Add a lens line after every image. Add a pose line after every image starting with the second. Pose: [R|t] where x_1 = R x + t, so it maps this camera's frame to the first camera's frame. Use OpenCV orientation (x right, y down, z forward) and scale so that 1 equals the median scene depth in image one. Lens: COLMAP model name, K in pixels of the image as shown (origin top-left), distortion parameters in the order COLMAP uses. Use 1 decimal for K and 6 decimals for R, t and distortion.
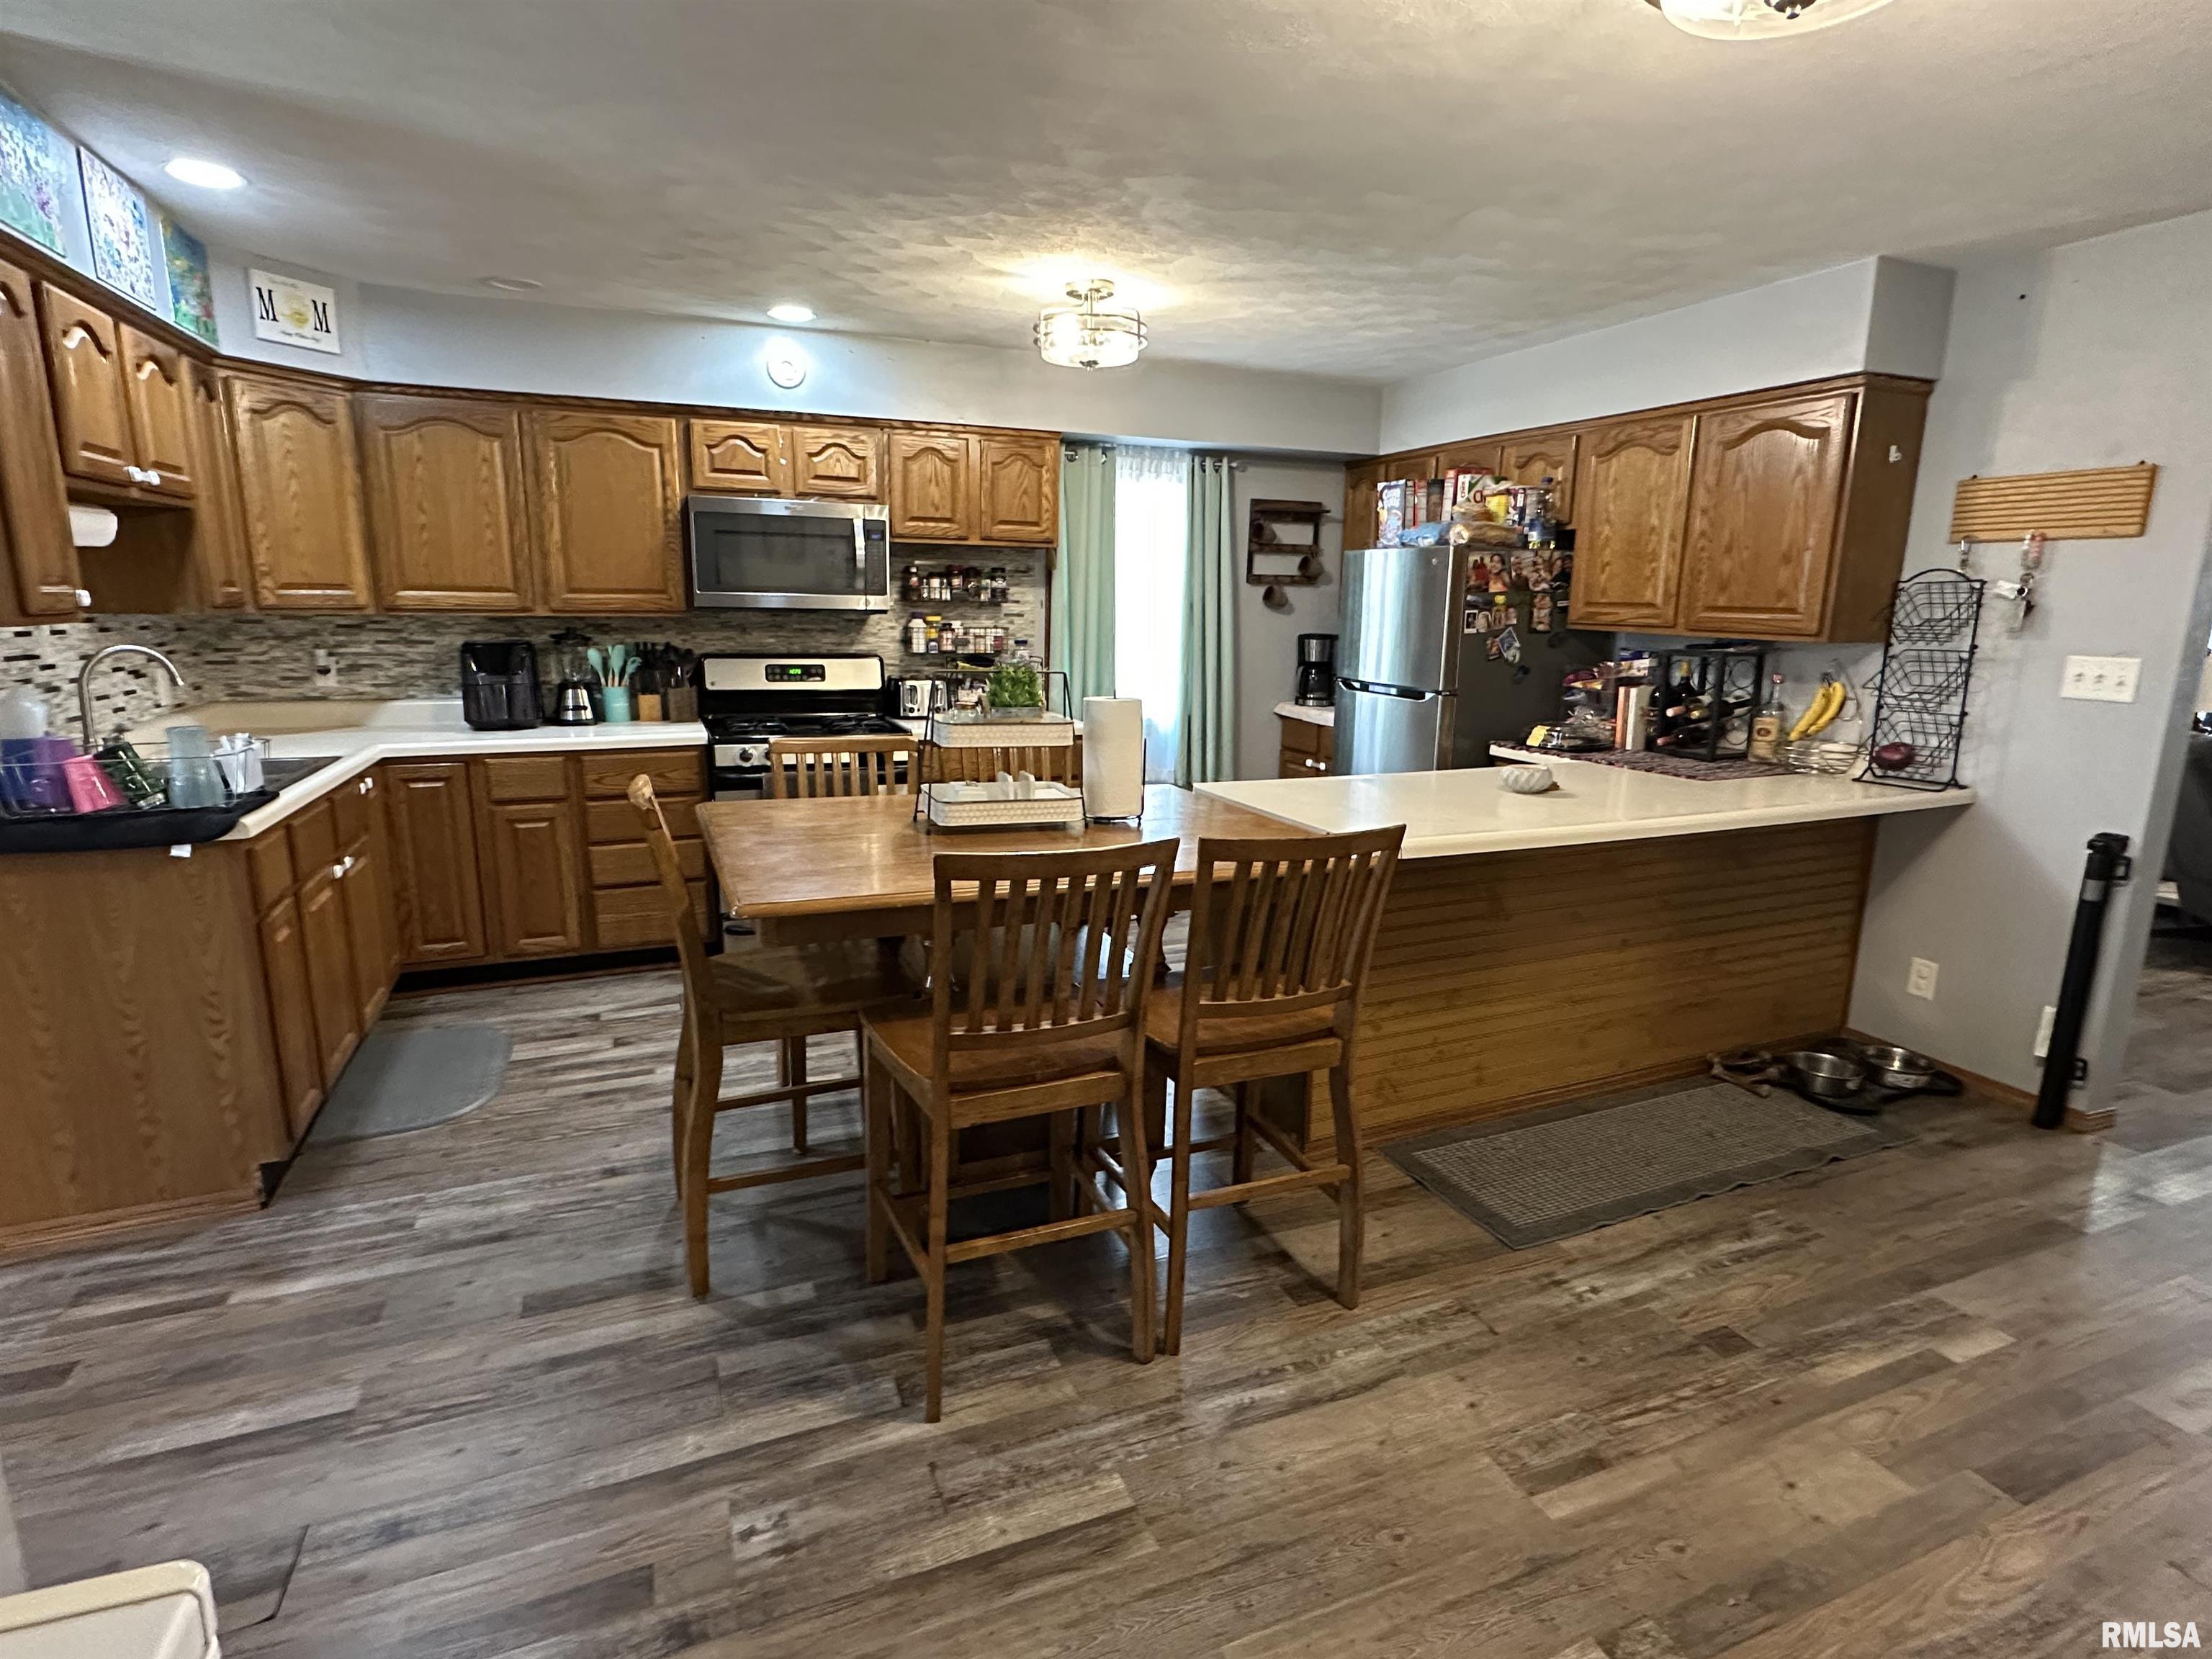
lens RADIAL K [[1108.1, 0, 1099.8], [0, 1108.1, 833.8], [0, 0, 1]] dist [-0.002915, -0.000512]
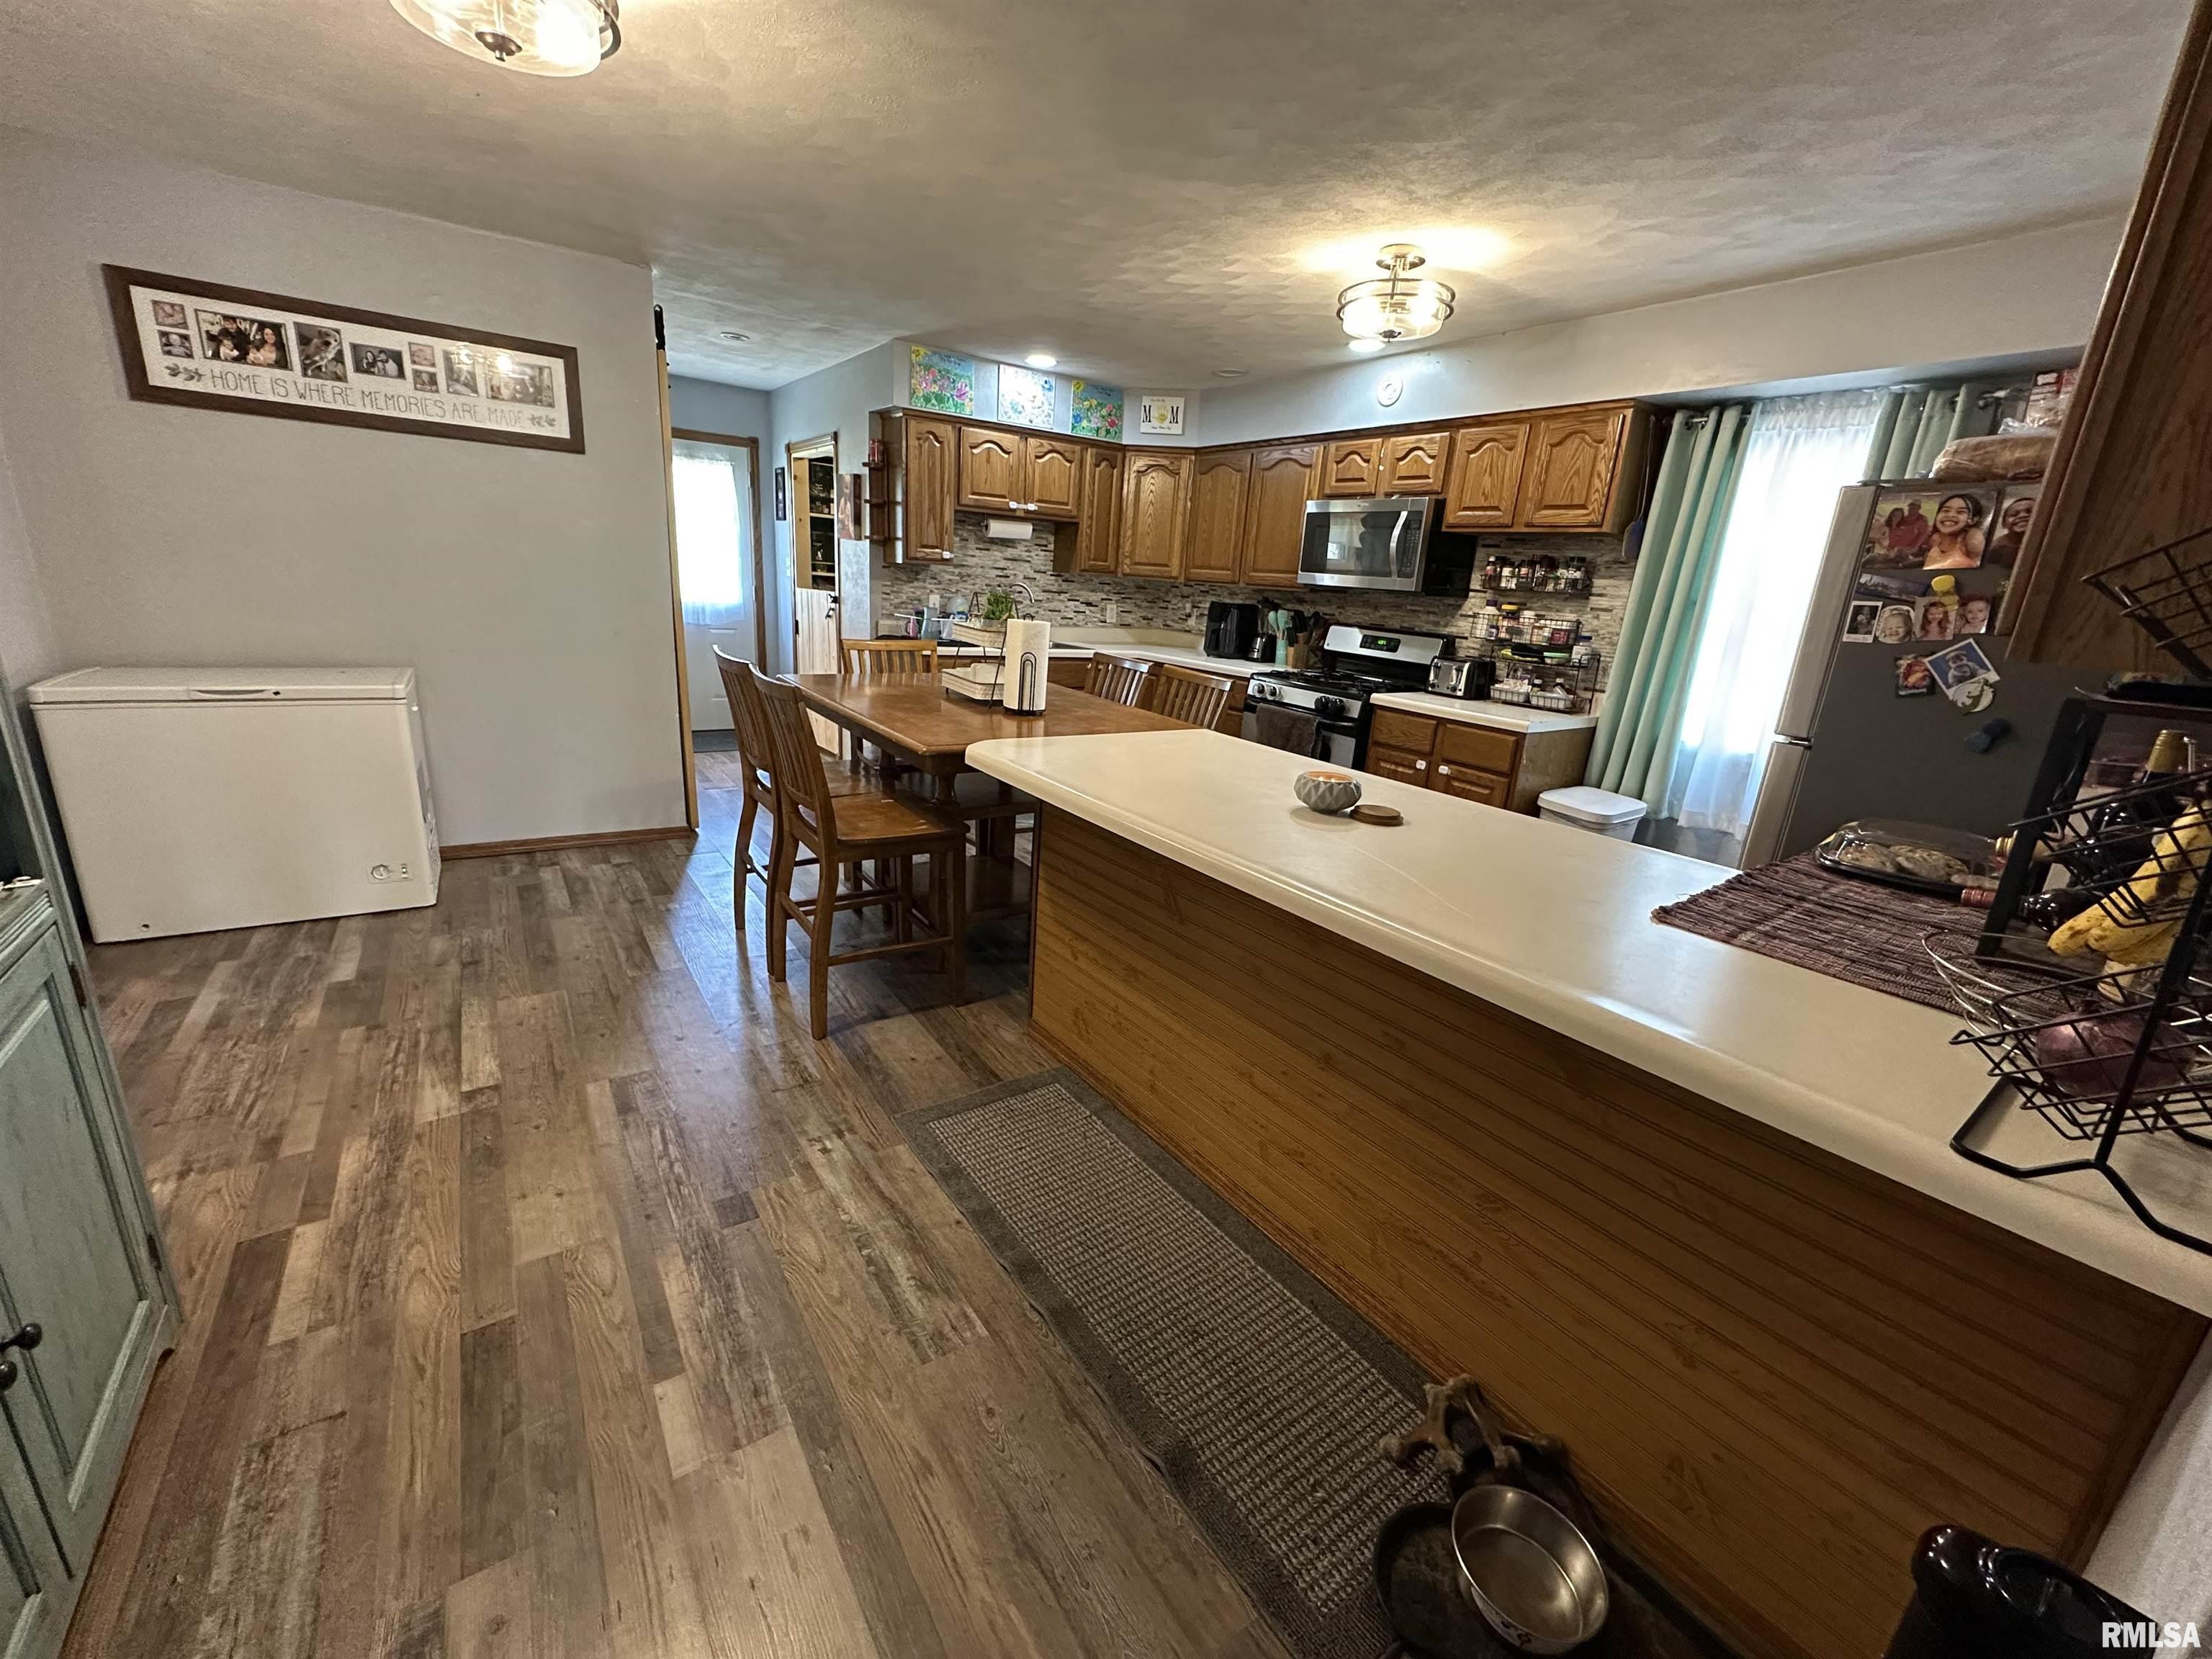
lens RADIAL K [[878.4, 0, 1098.7], [0, 878.4, 829.1], [0, 0, 1]] dist [-0.004247, -0.000102]
pose [[0.211891, 0.272283, -0.938597, 0.802491], [-0.263630, 0.940726, 0.213386, -0.097880], [0.941064, 0.202227, 0.271113, 0.615253]]
